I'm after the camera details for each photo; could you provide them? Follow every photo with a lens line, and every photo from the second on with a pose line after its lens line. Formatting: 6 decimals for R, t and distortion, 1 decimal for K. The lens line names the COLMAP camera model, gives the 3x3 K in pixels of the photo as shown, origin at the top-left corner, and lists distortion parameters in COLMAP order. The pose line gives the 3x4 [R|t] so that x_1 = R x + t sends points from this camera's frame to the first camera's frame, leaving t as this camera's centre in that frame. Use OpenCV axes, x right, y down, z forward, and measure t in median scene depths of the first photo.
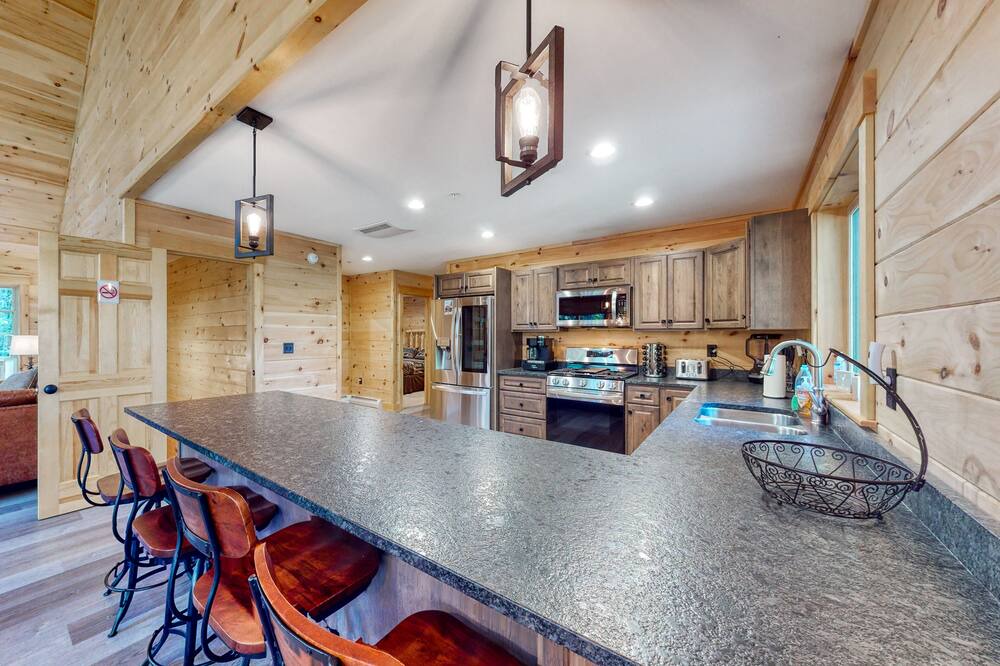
lens RADIAL K [[377.3, 0, 472.3], [0, 377.3, 333.4], [0, 0, 1]] dist [0.000594, 0.000041]
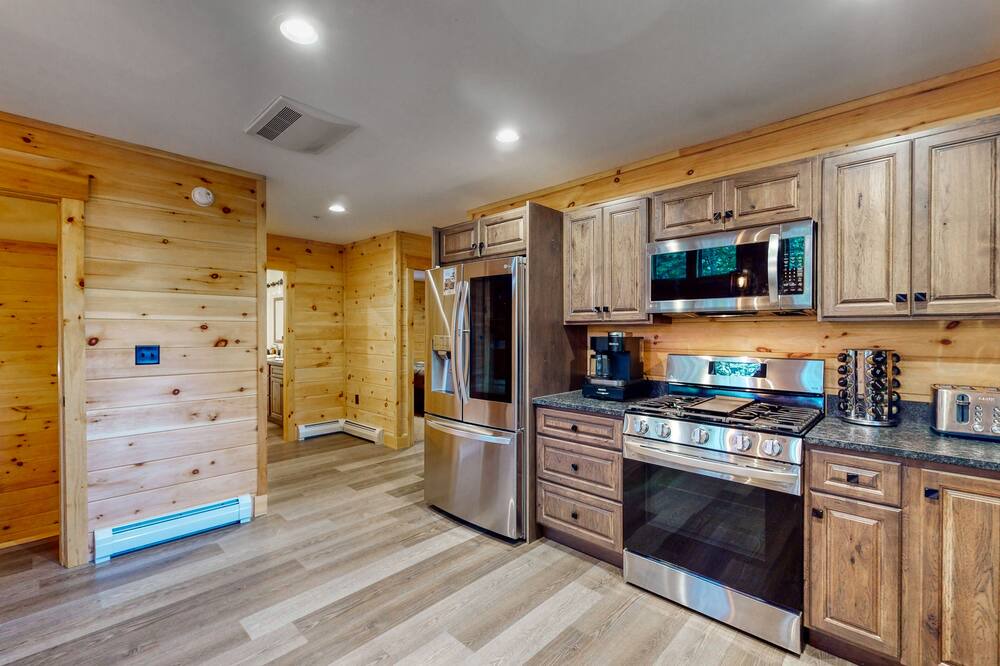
lens RADIAL K [[433.3, 0, 511.3], [0, 433.3, 333.2], [0, 0, 1]] dist [0.000593, 0.000074]
pose [[0.992009, -0.001546, -0.126154, 0.118239], [0.002684, 0.999957, 0.008854, 0.002106], [0.126135, -0.009121, 0.991971, 0.406982]]
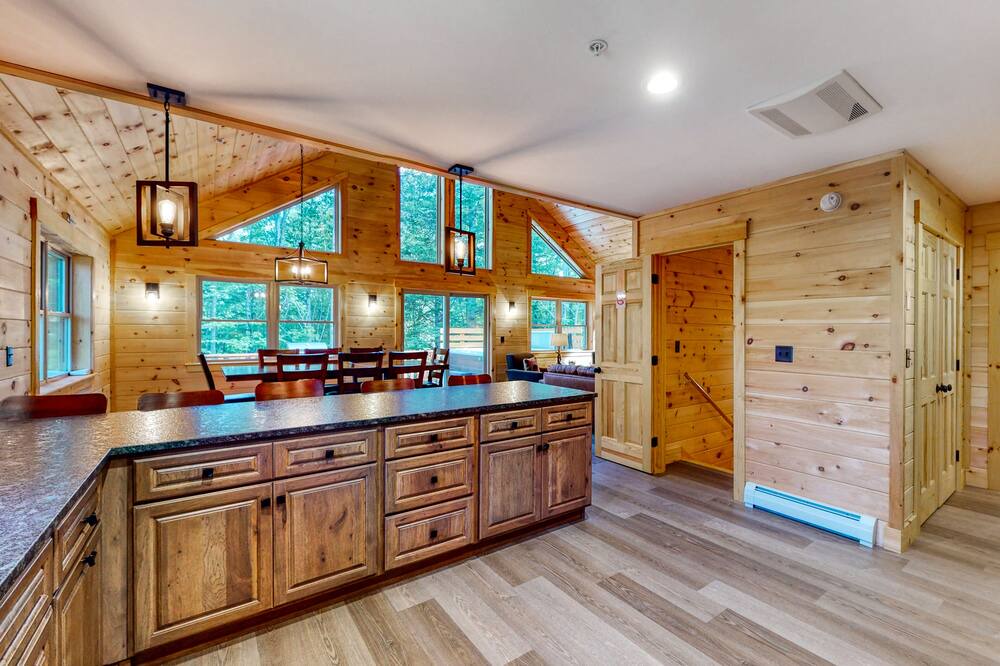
lens RADIAL K [[433.3, 0, 511.3], [0, 433.3, 333.2], [0, 0, 1]] dist [0.000593, 0.000074]
pose [[-0.323998, -0.000777, -0.946058, 0.361033], [0.001288, 0.999998, -0.001263, 0.002385], [0.946057, -0.001628, -0.323996, 0.746272]]
